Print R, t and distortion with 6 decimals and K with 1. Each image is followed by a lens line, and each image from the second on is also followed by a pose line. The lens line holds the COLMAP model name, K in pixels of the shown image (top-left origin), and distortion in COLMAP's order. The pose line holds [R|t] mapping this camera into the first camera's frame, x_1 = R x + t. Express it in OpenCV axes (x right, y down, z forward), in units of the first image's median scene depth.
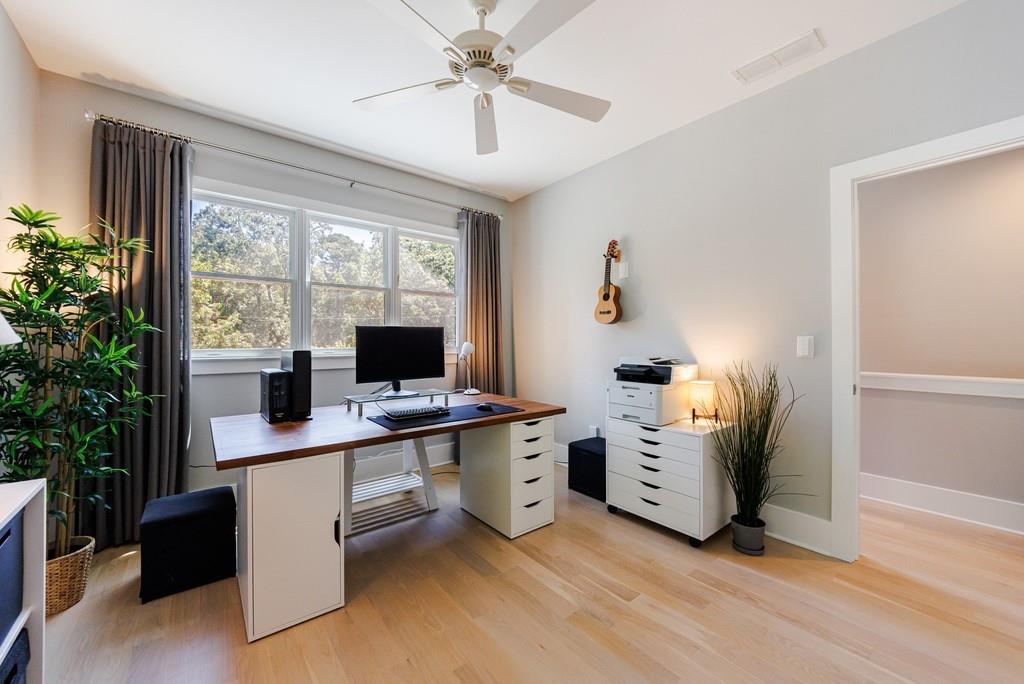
lens RADIAL K [[411.2, 0, 512.1], [0, 411.2, 336.0], [0, 0, 1]] dist [-0.000134, -0.000032]
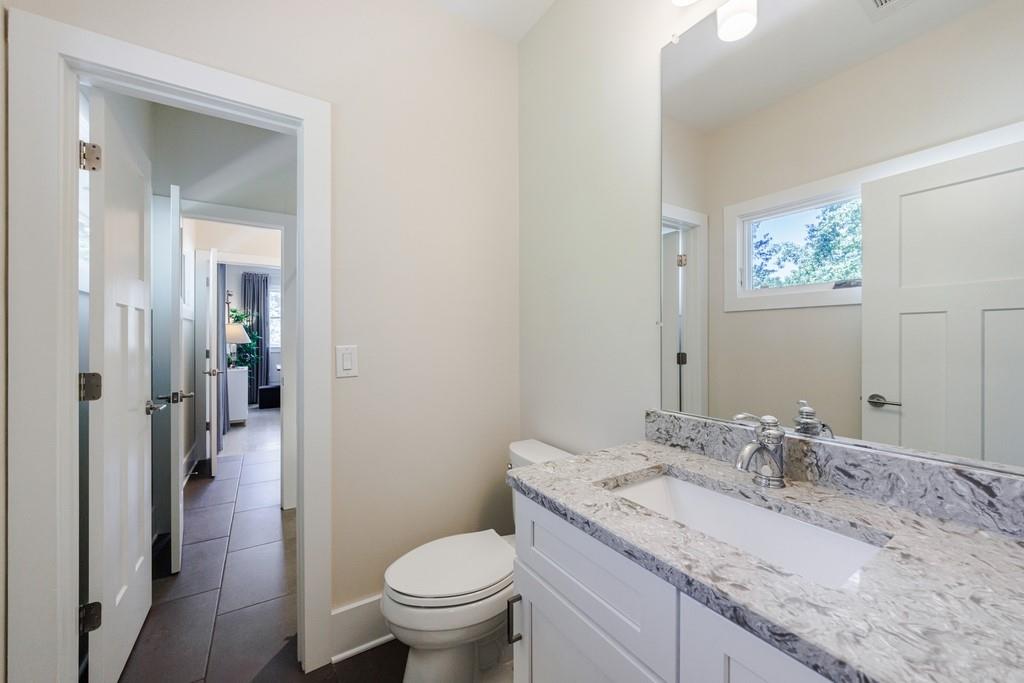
lens RADIAL K [[379.6, 0, 511.7], [0, 379.6, 340.9], [0, 0, 1]] dist [0.000050, 0.000004]
pose [[0.993289, -0.000347, -0.115661, 1.399972], [0.001122, 0.999977, 0.006638, -0.007913], [0.115656, -0.006723, 0.993267, -1.675773]]
